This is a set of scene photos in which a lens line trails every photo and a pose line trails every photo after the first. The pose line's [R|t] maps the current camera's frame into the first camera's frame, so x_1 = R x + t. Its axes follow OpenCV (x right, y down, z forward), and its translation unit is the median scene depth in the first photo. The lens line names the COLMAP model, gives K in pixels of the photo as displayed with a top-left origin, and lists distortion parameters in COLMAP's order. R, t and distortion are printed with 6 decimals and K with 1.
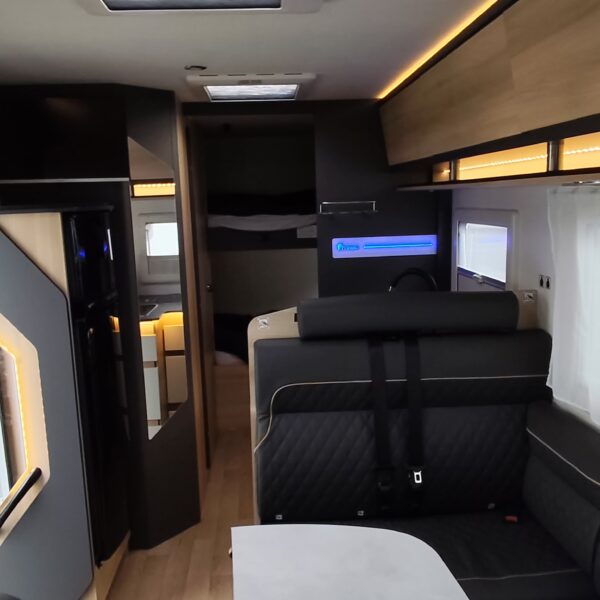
lens RADIAL K [[598.5, 0, 294.1], [0, 598.5, 299.8], [0, 0, 1]] dist [0.017079, 0.000000]
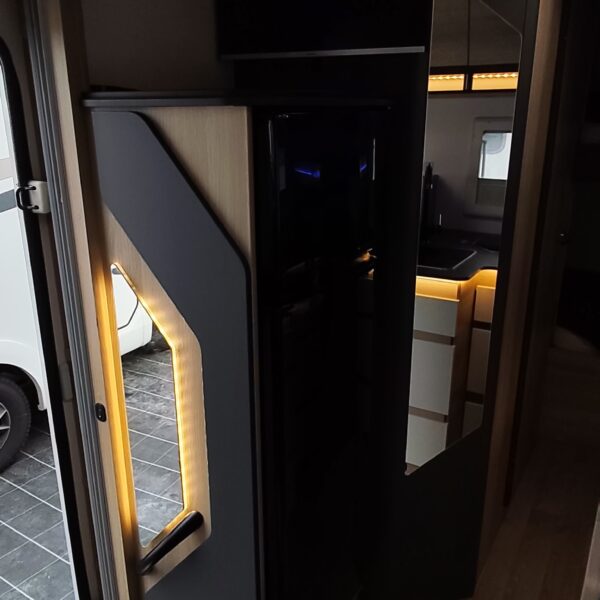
lens RADIAL K [[598.5, 0, 274.8], [0, 598.5, 280.0], [0, 0, 1]] dist [0.017079, 0.000000]
pose [[0.814643, 0.191484, -0.547441, -0.063685], [-0.123010, 0.979495, 0.159559, -0.089329], [0.566768, -0.062643, 0.821492, 0.616248]]
